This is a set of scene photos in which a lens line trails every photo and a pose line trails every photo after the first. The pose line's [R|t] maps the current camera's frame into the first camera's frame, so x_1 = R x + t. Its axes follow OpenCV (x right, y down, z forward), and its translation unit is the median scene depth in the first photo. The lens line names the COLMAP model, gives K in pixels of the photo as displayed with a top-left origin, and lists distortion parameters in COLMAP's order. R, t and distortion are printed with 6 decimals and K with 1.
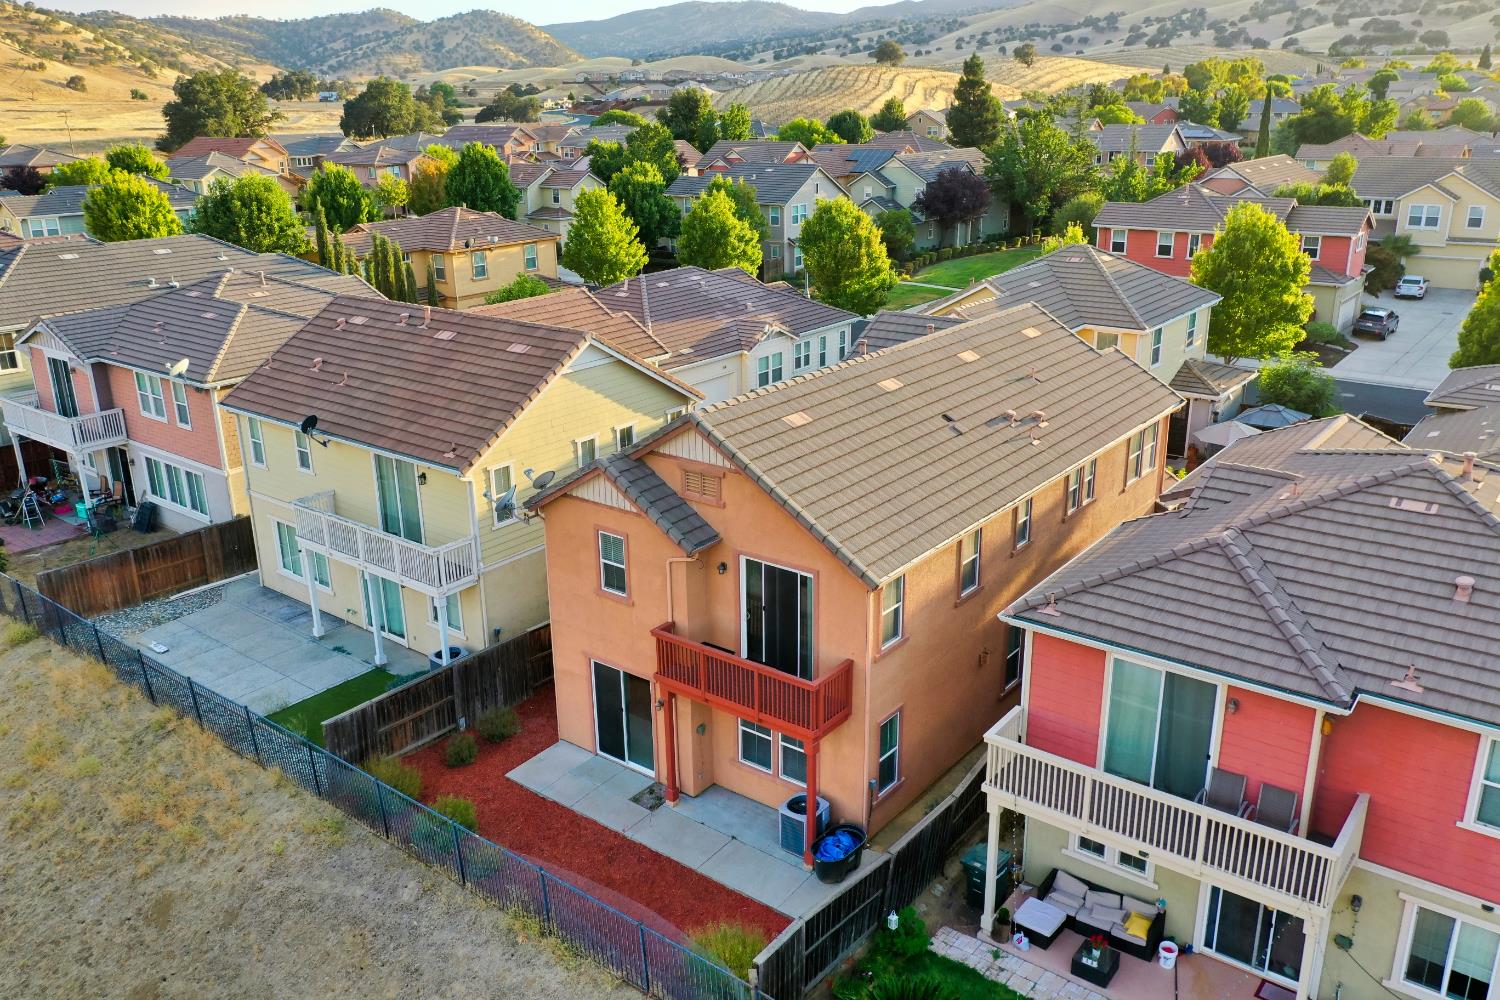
lens RADIAL K [[1187.6, 0, 750.0], [0, 1187.6, 500.0], [0, 0, 1]] dist [0.005324, 0.004170]
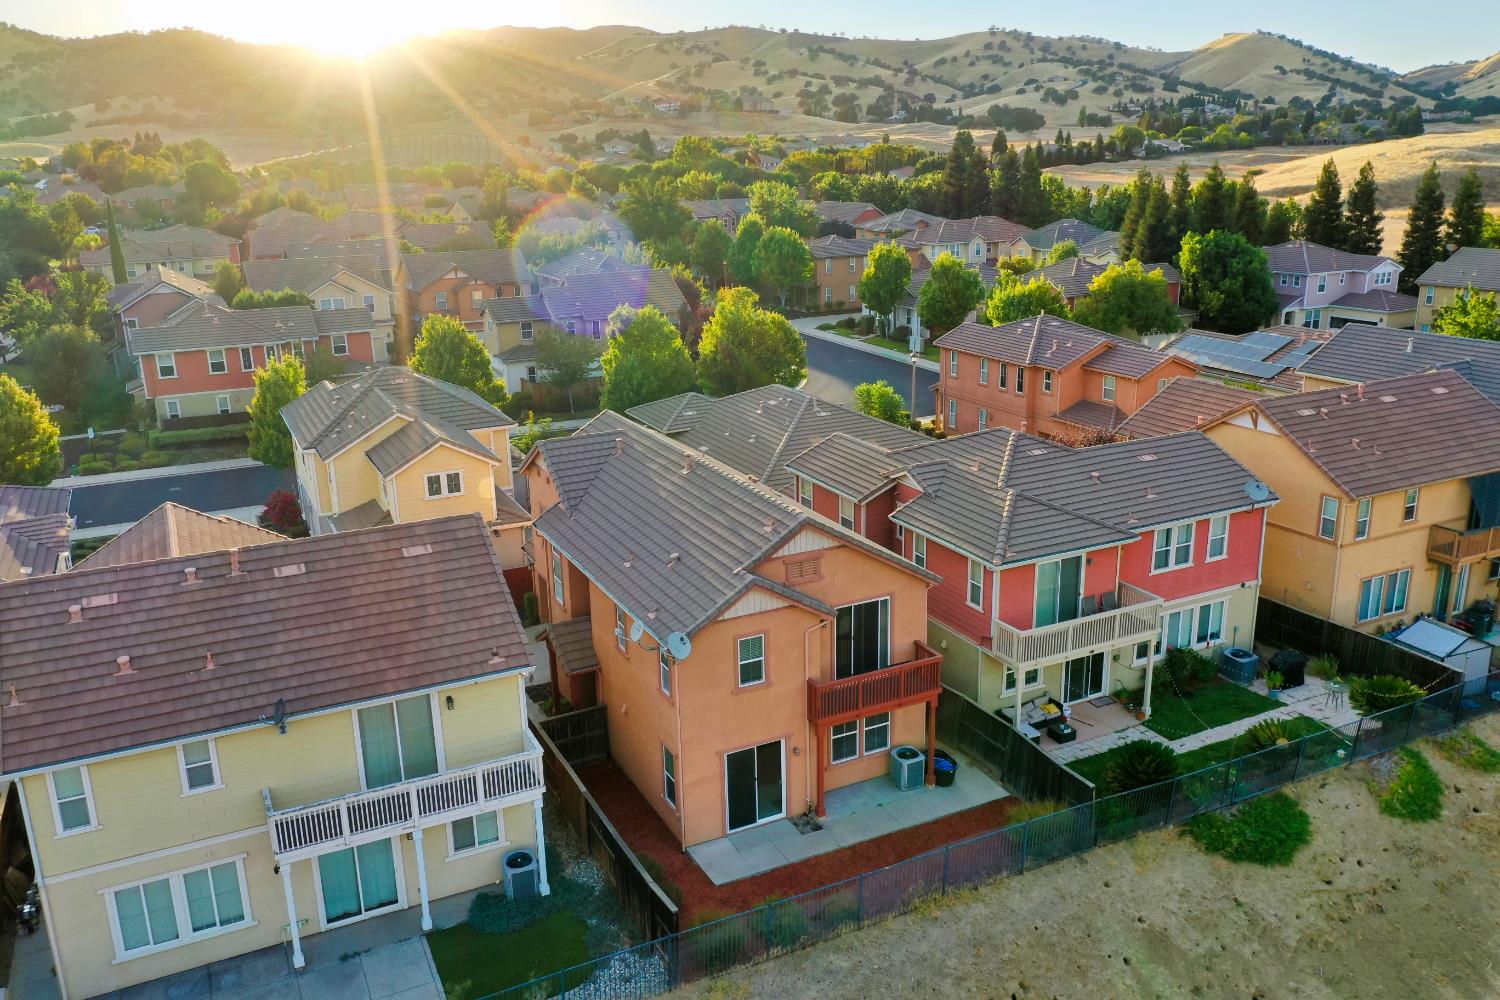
lens RADIAL K [[1185.6, 0, 747.5], [0, 1185.6, 495.9], [0, 0, 1]] dist [0.013689, 0.006179]
pose [[0.432138, -0.249677, 0.866556, -0.081971], [0.306558, 0.944357, 0.119217, -0.018349], [-0.848103, 0.214131, 0.484633, 0.026966]]
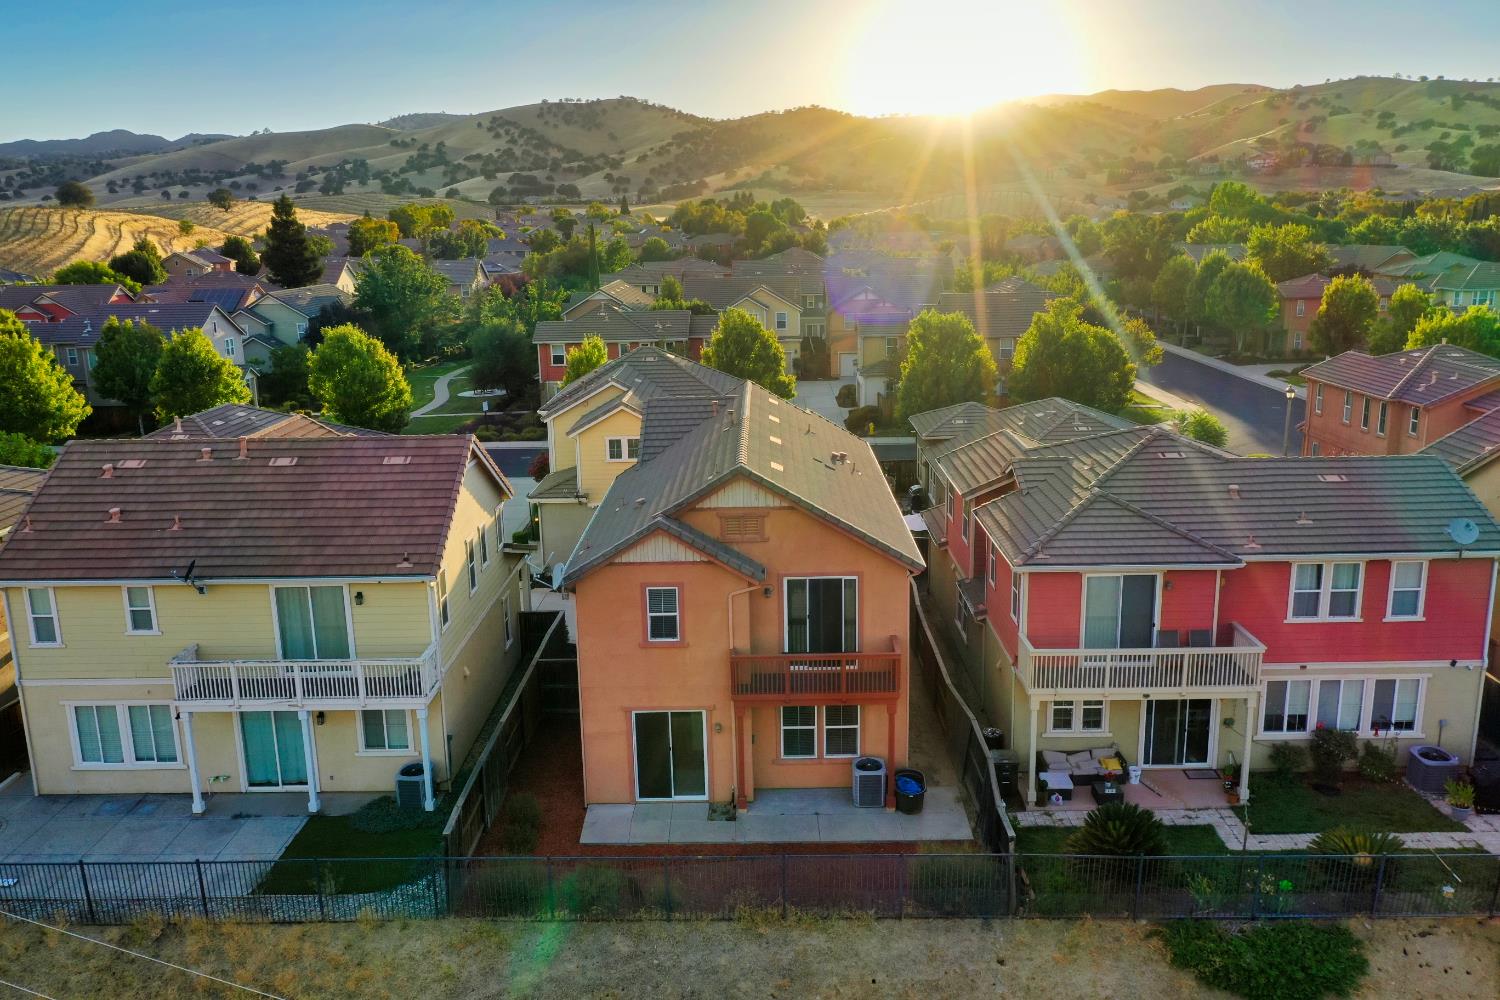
lens RADIAL K [[1185.1, 0, 748.6], [0, 1185.1, 492.1], [0, 0, 1]] dist [0.013646, -0.003172]
pose [[0.795173, -0.135572, 0.591033, -0.050632], [0.204572, 0.977522, -0.051005, 0.001034], [-0.570833, 0.161466, 0.805033, 0.001909]]
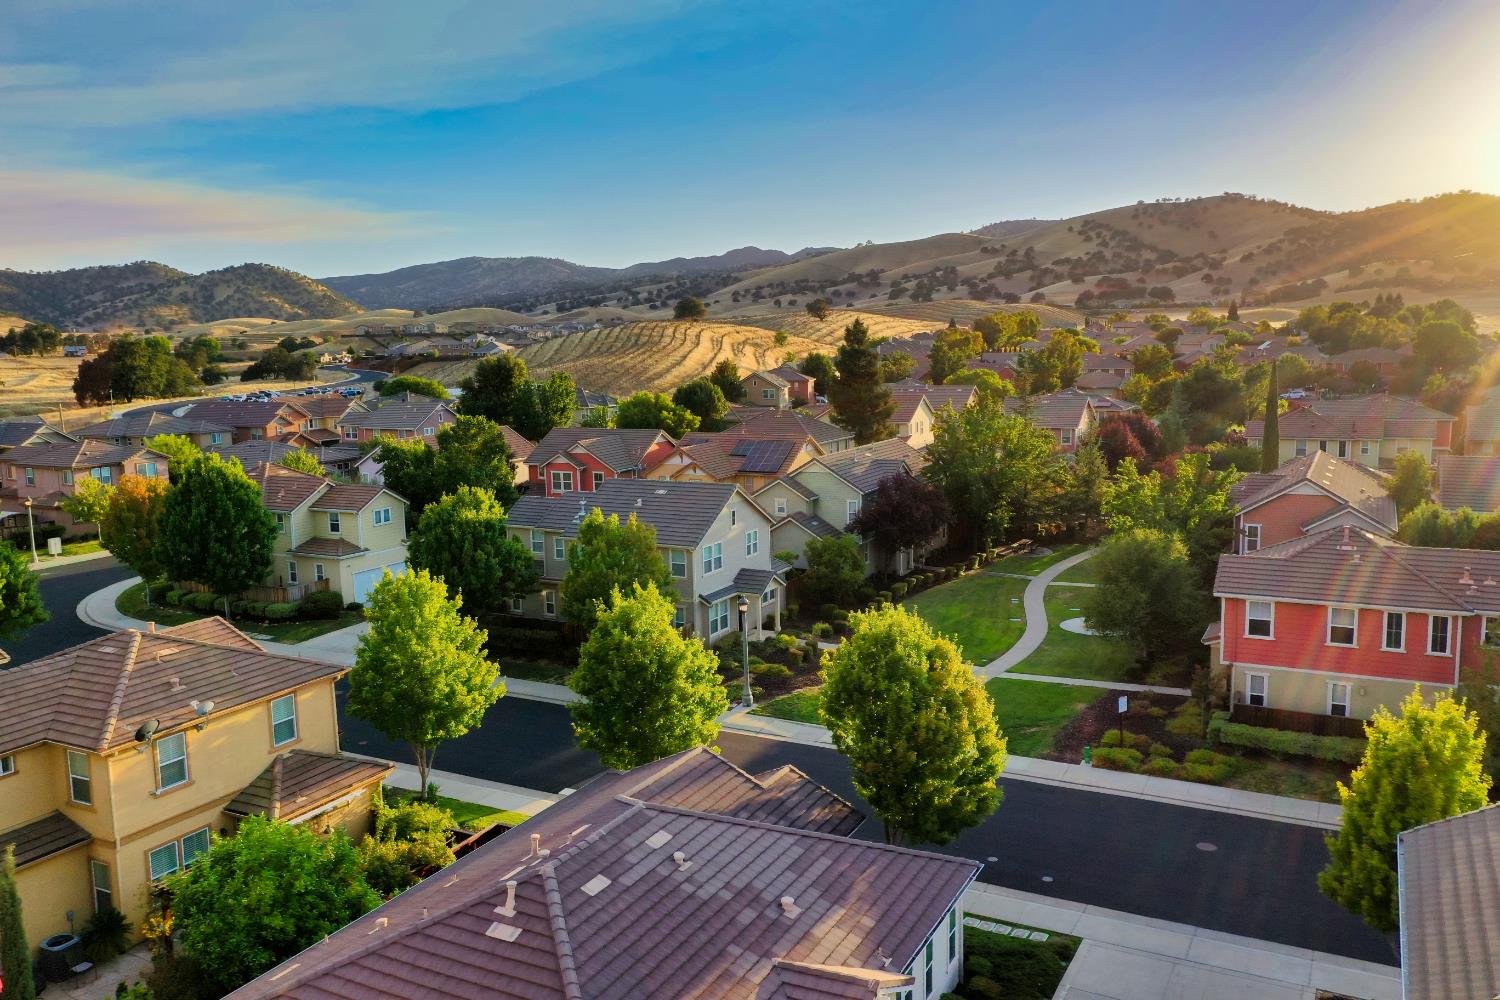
lens RADIAL K [[1186.1, 0, 749.0], [0, 1186.1, 495.3], [0, 0, 1]] dist [0.011900, 0.005229]
pose [[0.983762, -0.029126, 0.177100, -0.015211], [0.063746, 0.979111, -0.193075, -0.038883], [-0.167777, 0.201229, 0.965069, 0.091772]]
